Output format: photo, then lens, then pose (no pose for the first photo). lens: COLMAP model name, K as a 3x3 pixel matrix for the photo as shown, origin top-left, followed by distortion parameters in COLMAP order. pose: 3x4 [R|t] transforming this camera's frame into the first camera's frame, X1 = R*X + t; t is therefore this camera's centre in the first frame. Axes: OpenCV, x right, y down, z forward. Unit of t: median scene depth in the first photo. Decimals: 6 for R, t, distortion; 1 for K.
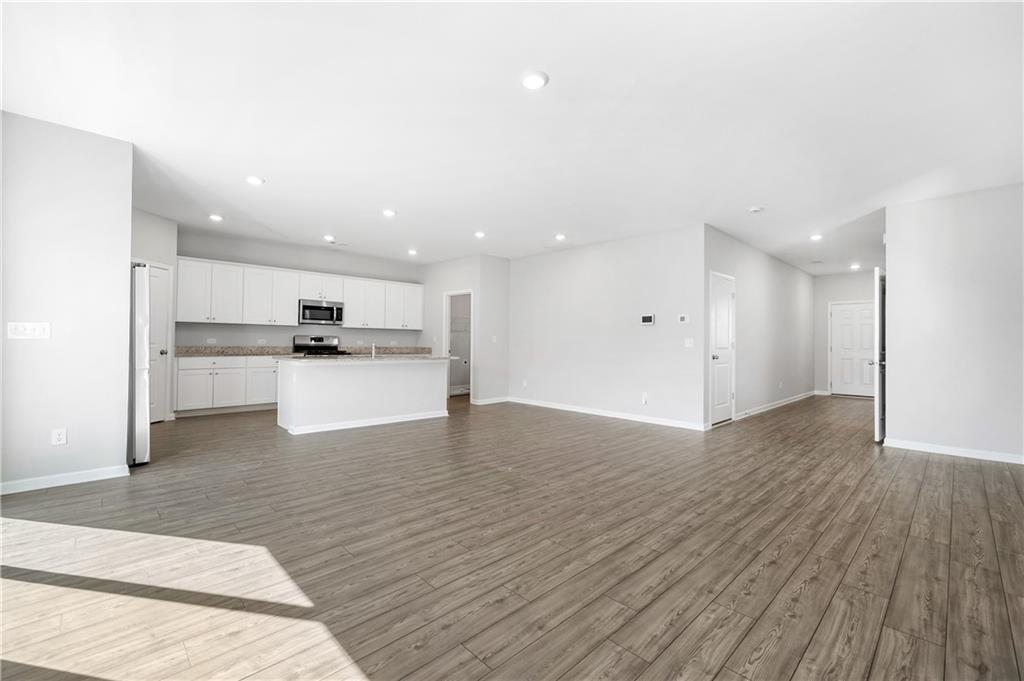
lens RADIAL K [[434.1, 0, 516.9], [0, 434.1, 341.2], [0, 0, 1]] dist [0.001601, 0.000179]
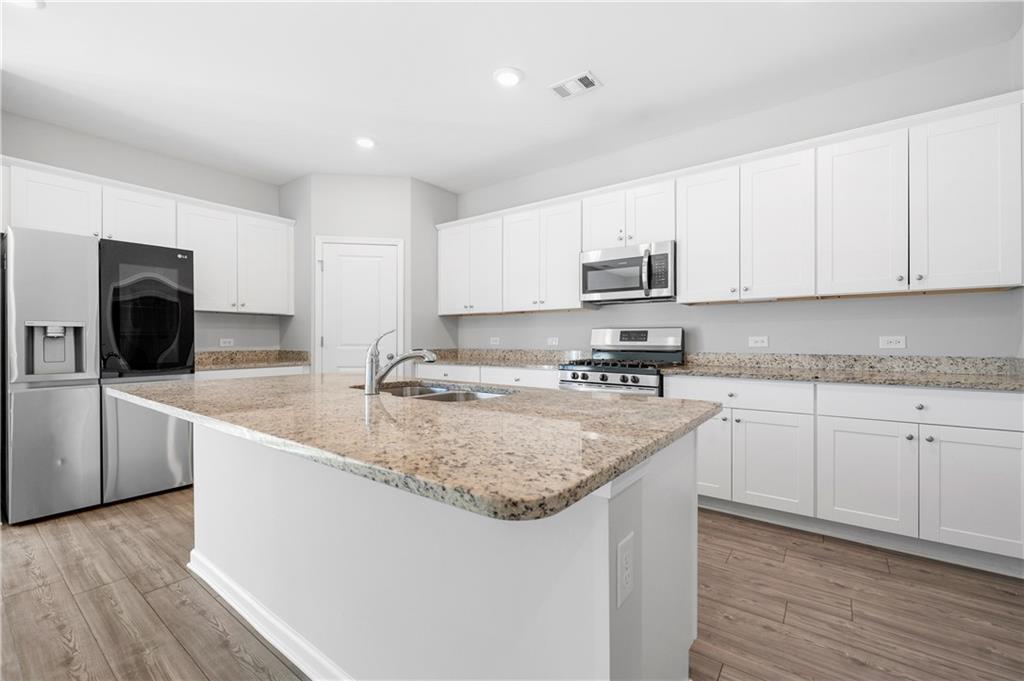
lens RADIAL K [[435.0, 0, 512.0], [0, 435.0, 340.5], [0, 0, 1]] dist [-0.002567, -0.000159]
pose [[0.140360, 0.002462, -0.990097, -0.031724], [0.018493, 0.999816, 0.005108, -0.003000], [0.989928, -0.019027, 0.140289, 0.803247]]
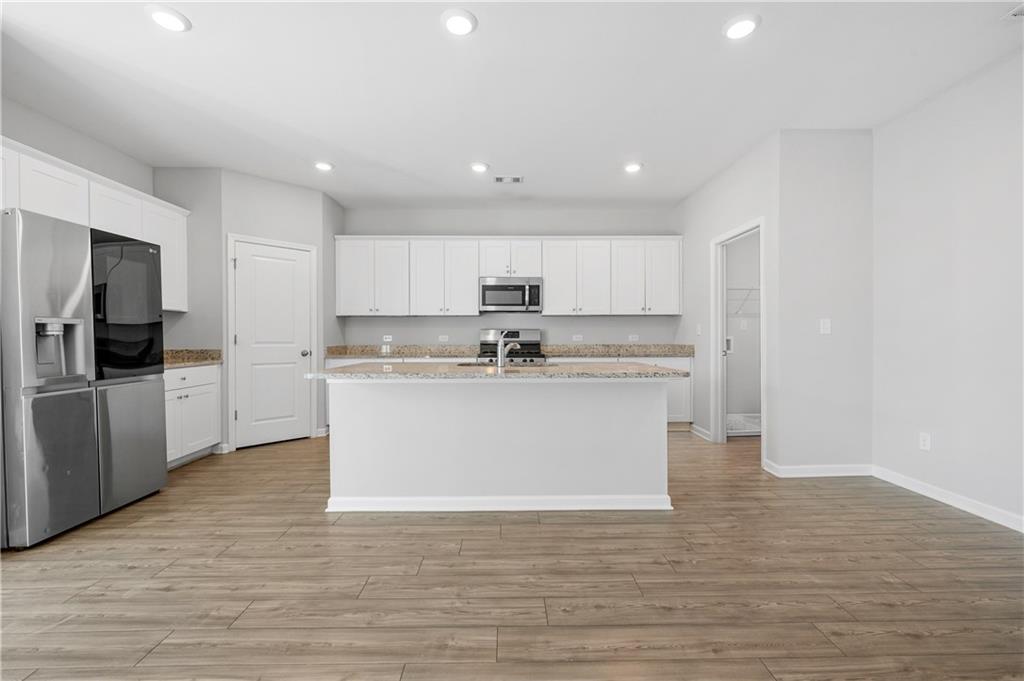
lens RADIAL K [[434.1, 0, 516.9], [0, 434.1, 341.2], [0, 0, 1]] dist [0.001601, 0.000179]
pose [[0.722440, 0.006331, -0.691404, 0.026518], [0.014665, 0.999593, 0.024477, -0.009243], [0.691278, -0.027823, 0.722053, 0.501199]]
